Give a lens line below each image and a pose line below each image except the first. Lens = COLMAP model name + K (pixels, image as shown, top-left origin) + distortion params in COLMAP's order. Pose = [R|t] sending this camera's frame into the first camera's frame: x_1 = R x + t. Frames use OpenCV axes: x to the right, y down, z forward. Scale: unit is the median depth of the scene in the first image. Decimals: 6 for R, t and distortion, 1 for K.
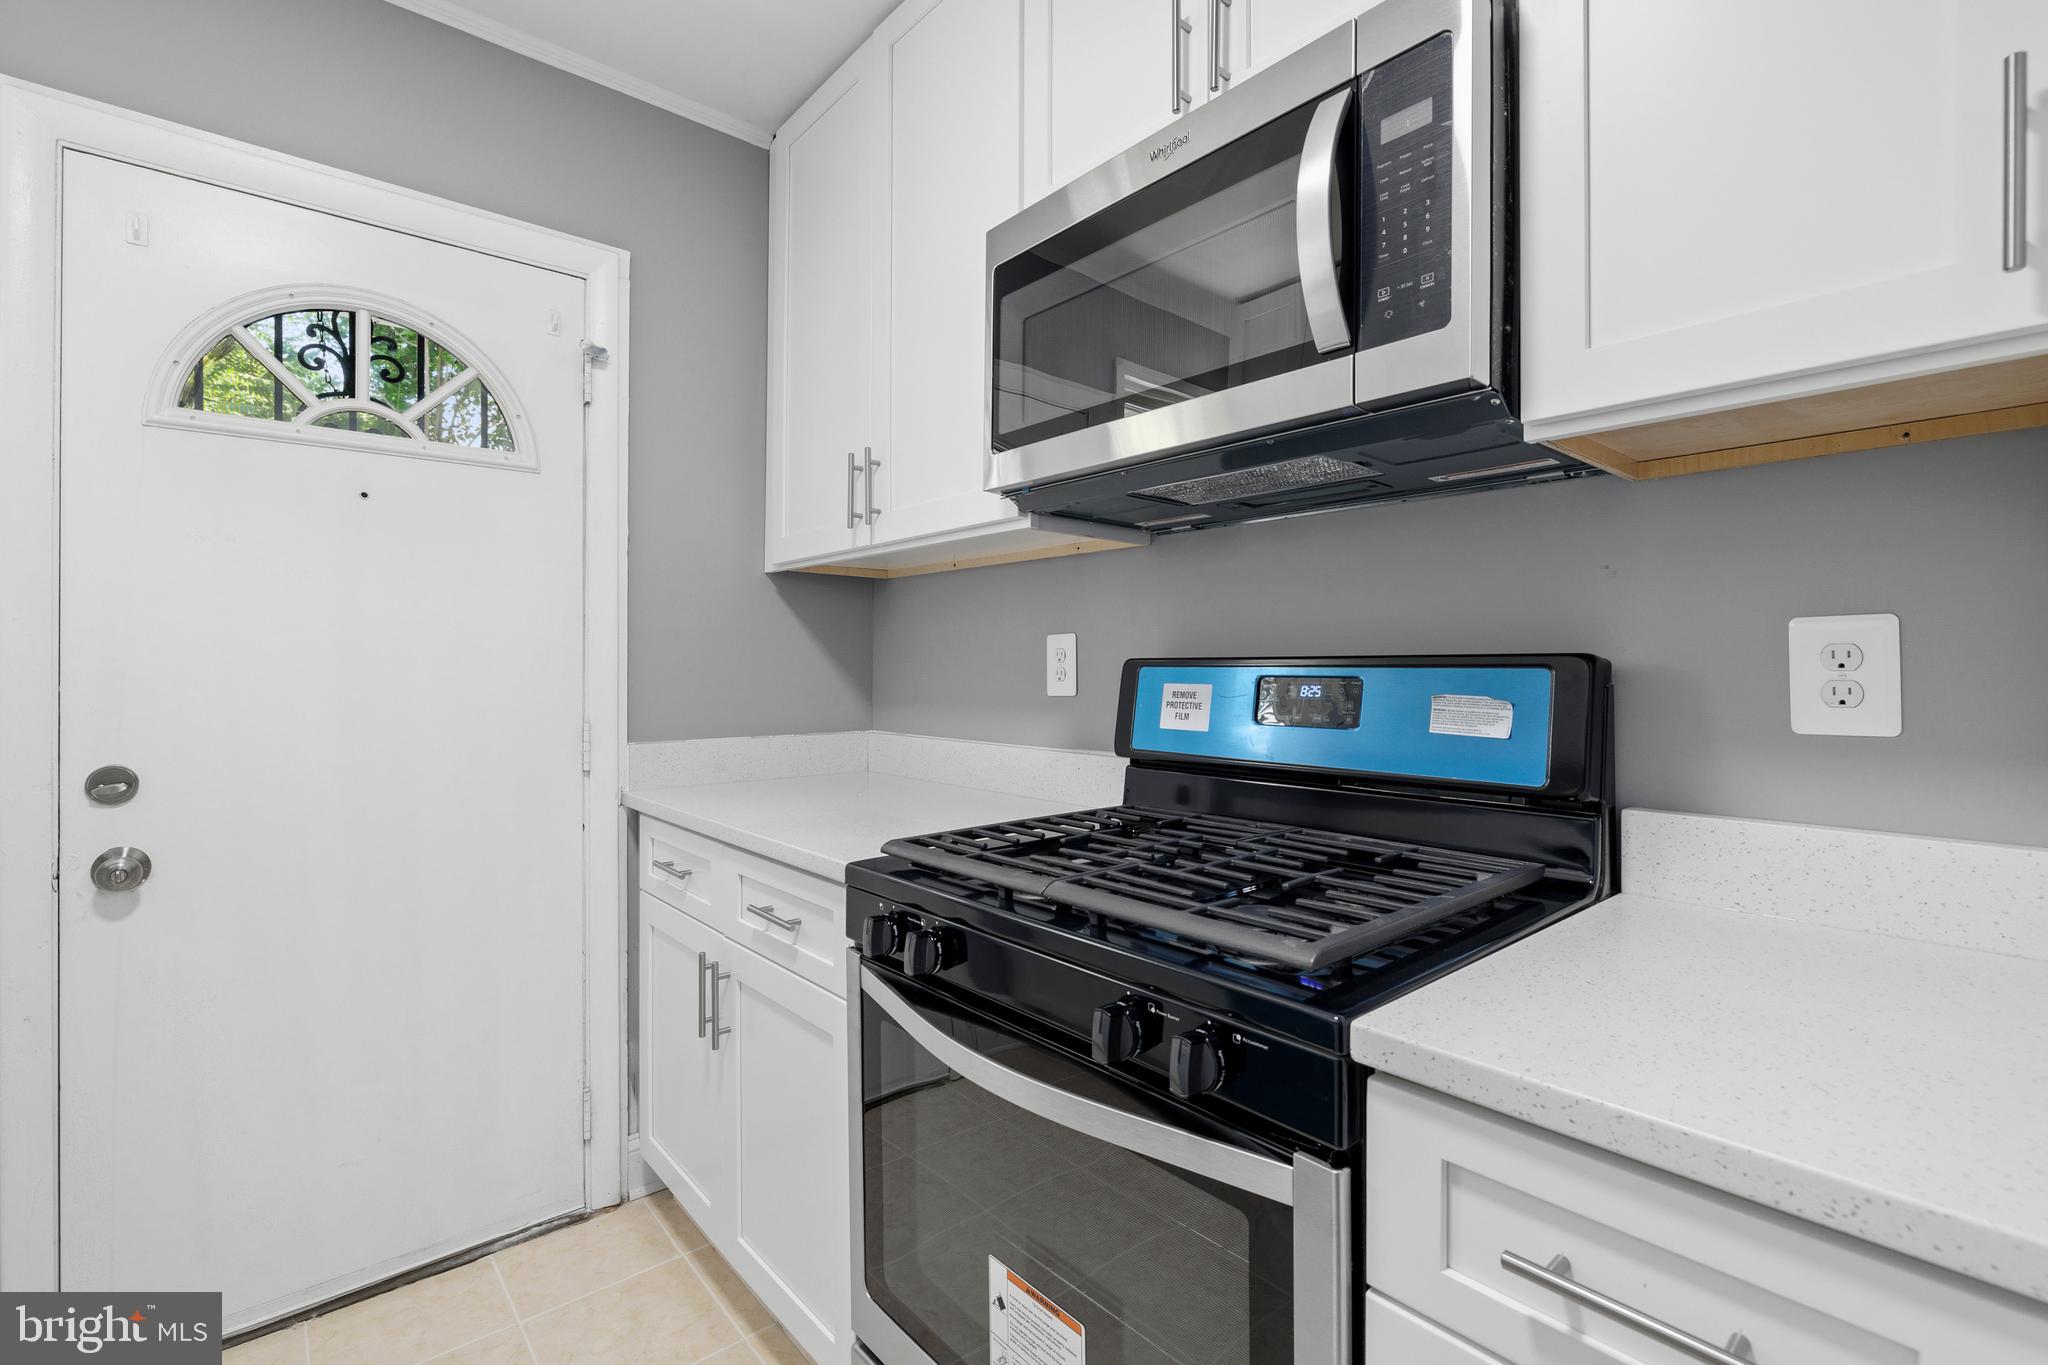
lens RADIAL K [[915.5, 0, 1025.0], [0, 915.5, 661.5], [0, 0, 1]] dist [-0.008371, 0.000890]
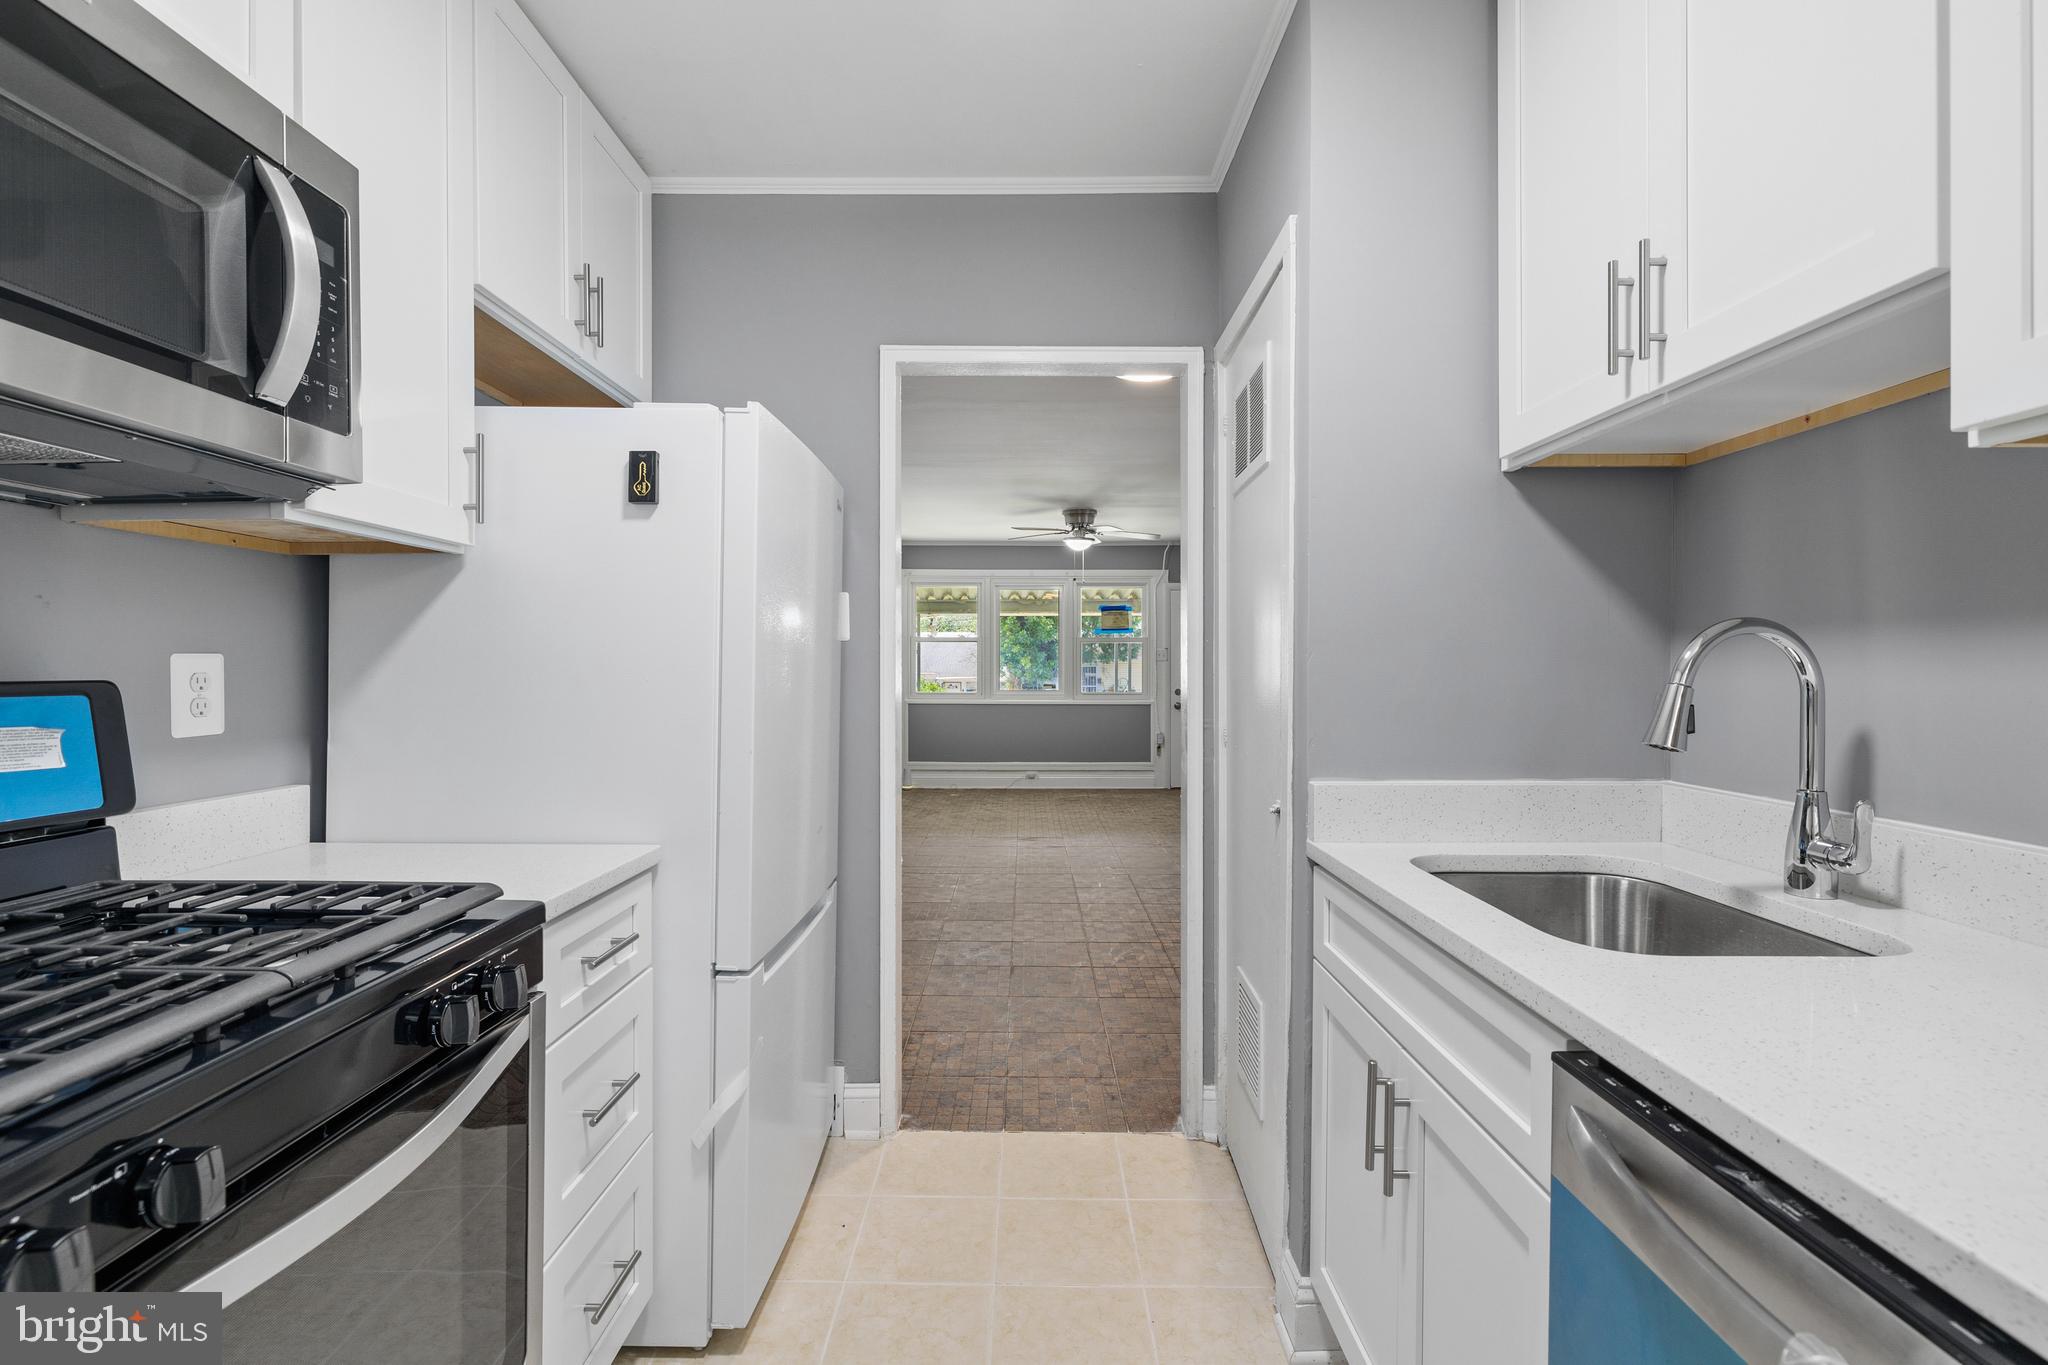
lens RADIAL K [[915.5, 0, 1005.5], [0, 915.5, 675.1], [0, 0, 1]] dist [-0.008371, 0.000890]
pose [[-0.743227, -0.006541, 0.669007, -0.613949], [-0.004970, 0.999979, 0.004256, -0.016964], [-0.669021, -0.000162, -0.743244, 0.729937]]
